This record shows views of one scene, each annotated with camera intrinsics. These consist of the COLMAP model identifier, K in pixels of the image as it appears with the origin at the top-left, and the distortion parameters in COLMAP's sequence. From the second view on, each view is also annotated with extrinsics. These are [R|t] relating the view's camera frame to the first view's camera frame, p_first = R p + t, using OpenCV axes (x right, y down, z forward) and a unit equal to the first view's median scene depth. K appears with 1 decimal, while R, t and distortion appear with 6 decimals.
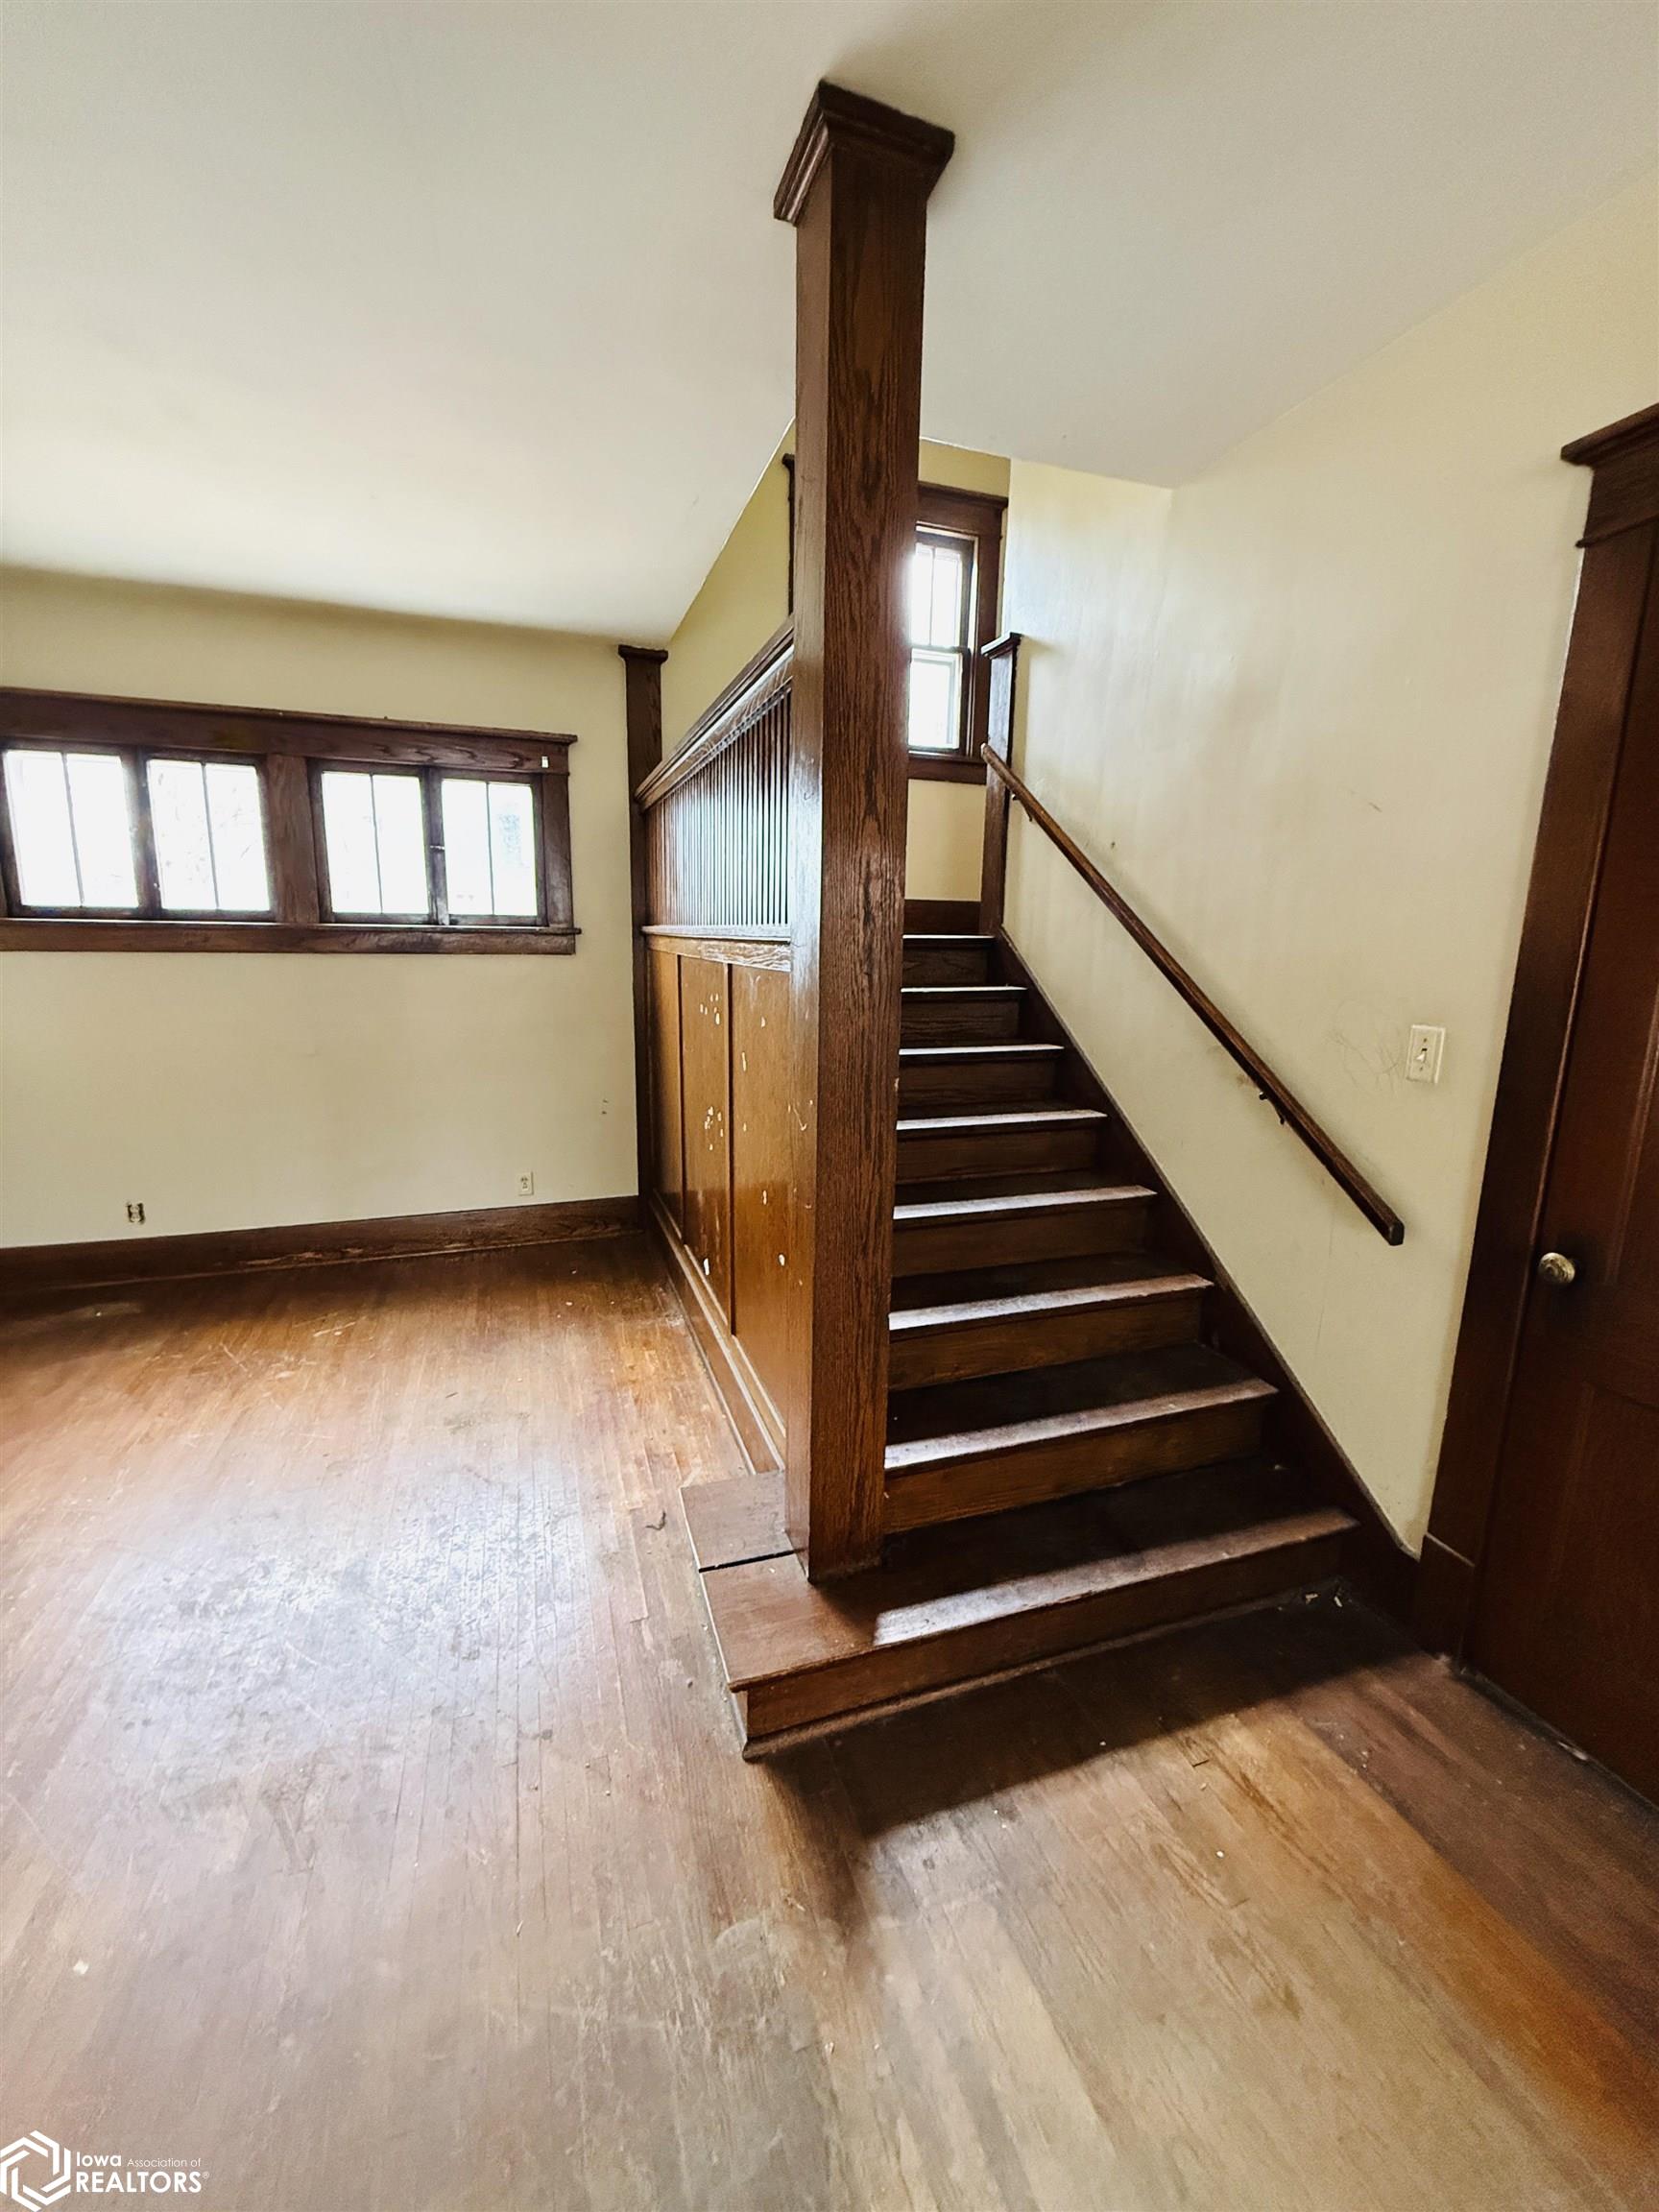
lens RADIAL K [[879.3, 0, 835.8], [0, 879.3, 1107.7], [0, 0, 1]] dist [-0.000522, -0.000134]
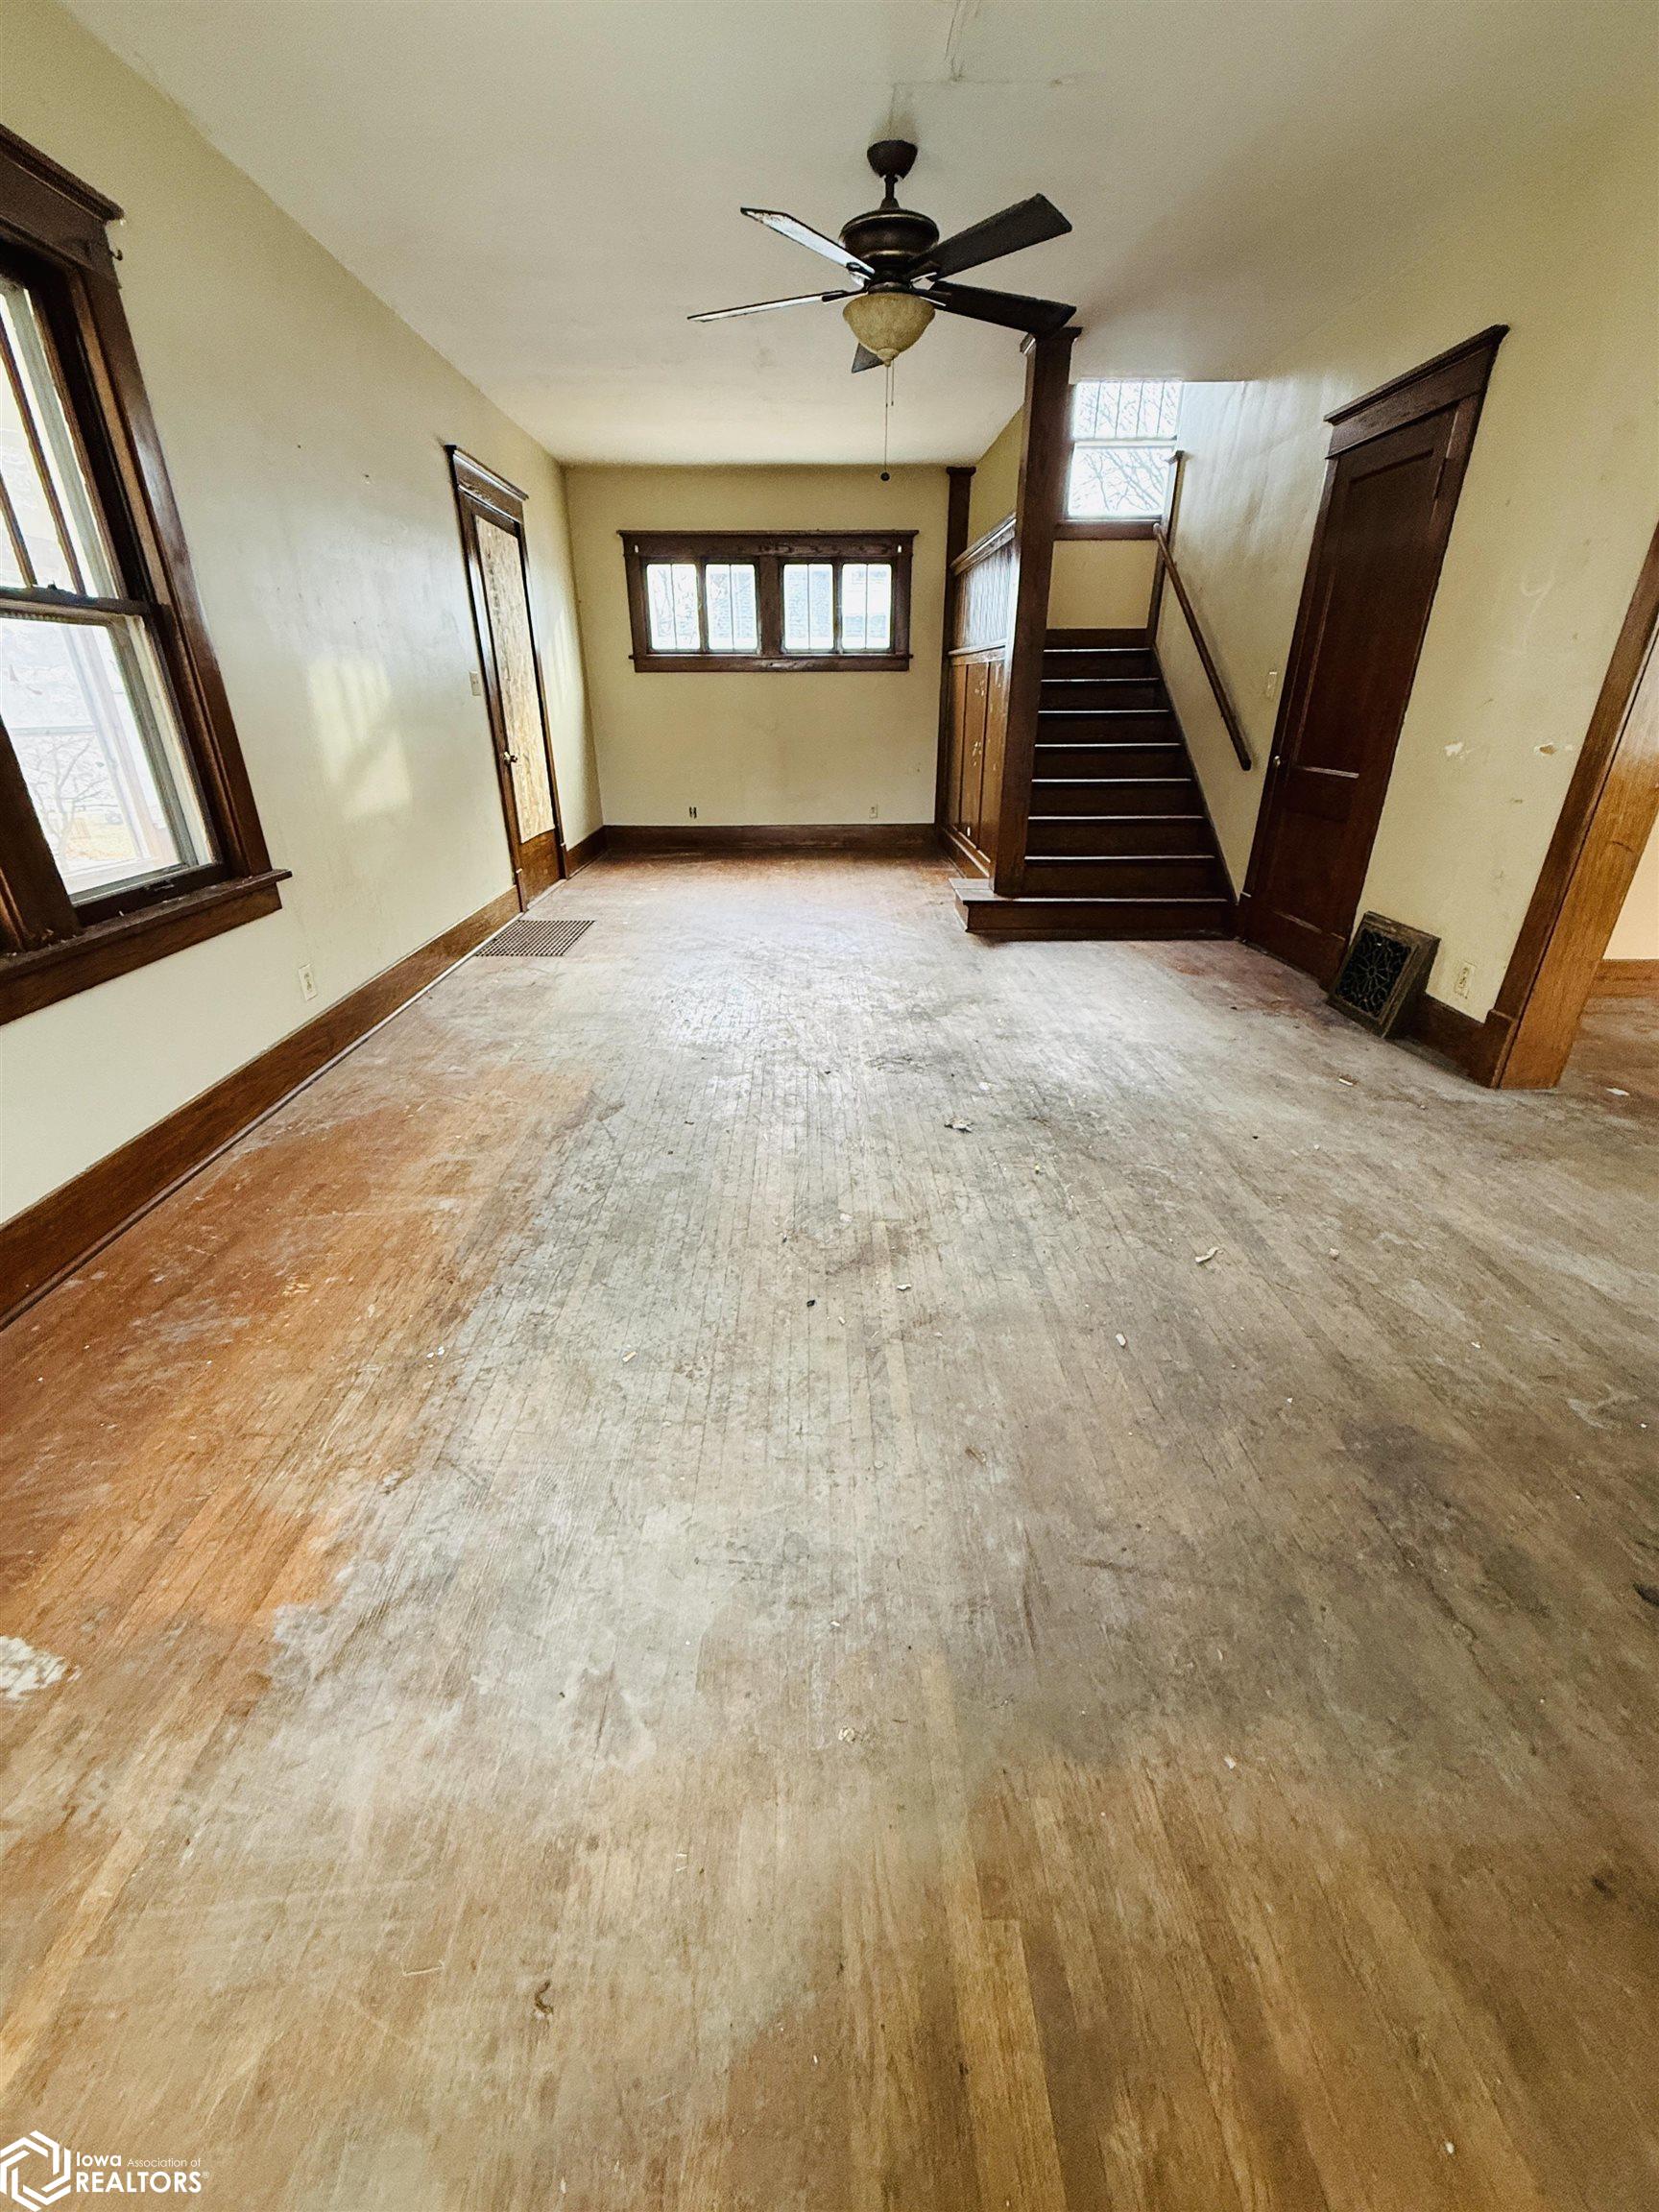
lens RADIAL K [[879.3, 0, 830.0], [0, 879.3, 1110.0], [0, 0, 1]] dist [-0.000522, -0.000134]
pose [[0.948202, 0.116561, -0.295511, 0.190357], [-0.039016, 0.965938, 0.255814, 0.250805], [0.315263, -0.231034, 0.920452, -0.947409]]
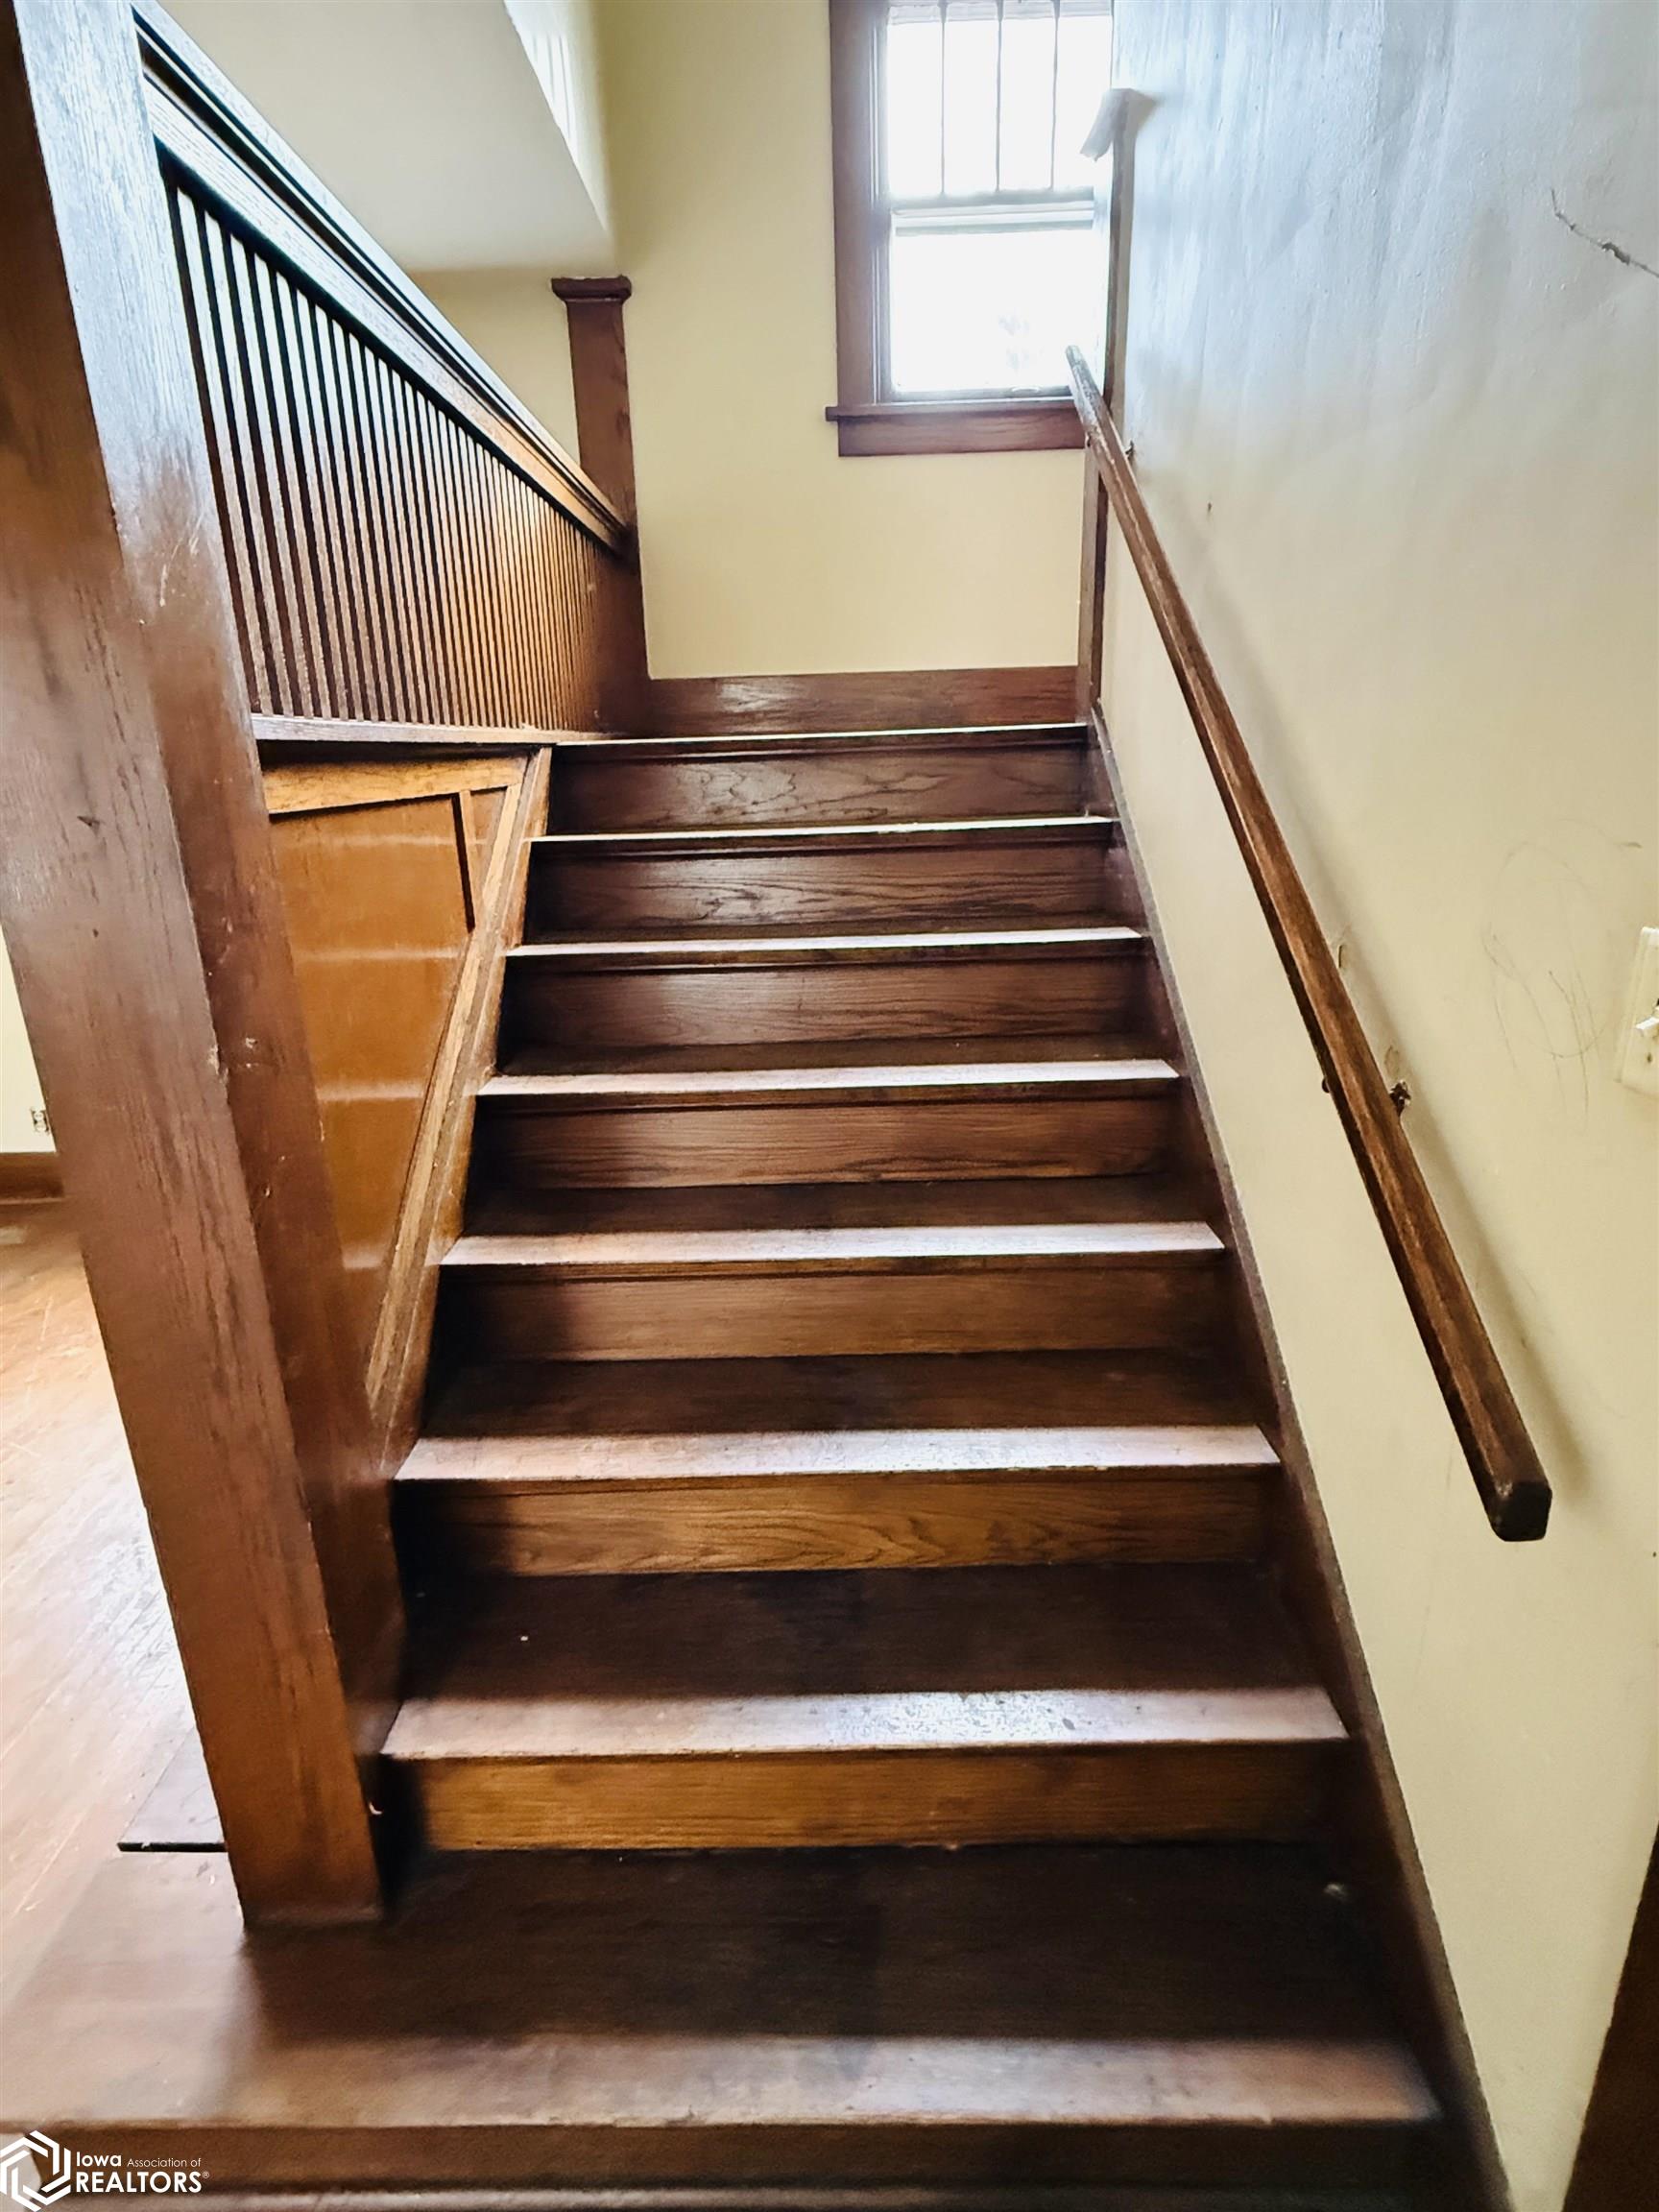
lens RADIAL K [[1142.6, 0, 839.6], [0, 1142.6, 1104.6], [0, 0, 1]] dist [-0.002004, -0.000171]
pose [[0.942419, 0.059164, -0.329160, 0.269461], [-0.021781, 0.992996, 0.116122, -0.036988], [0.333725, -0.102266, 0.937107, 0.249159]]
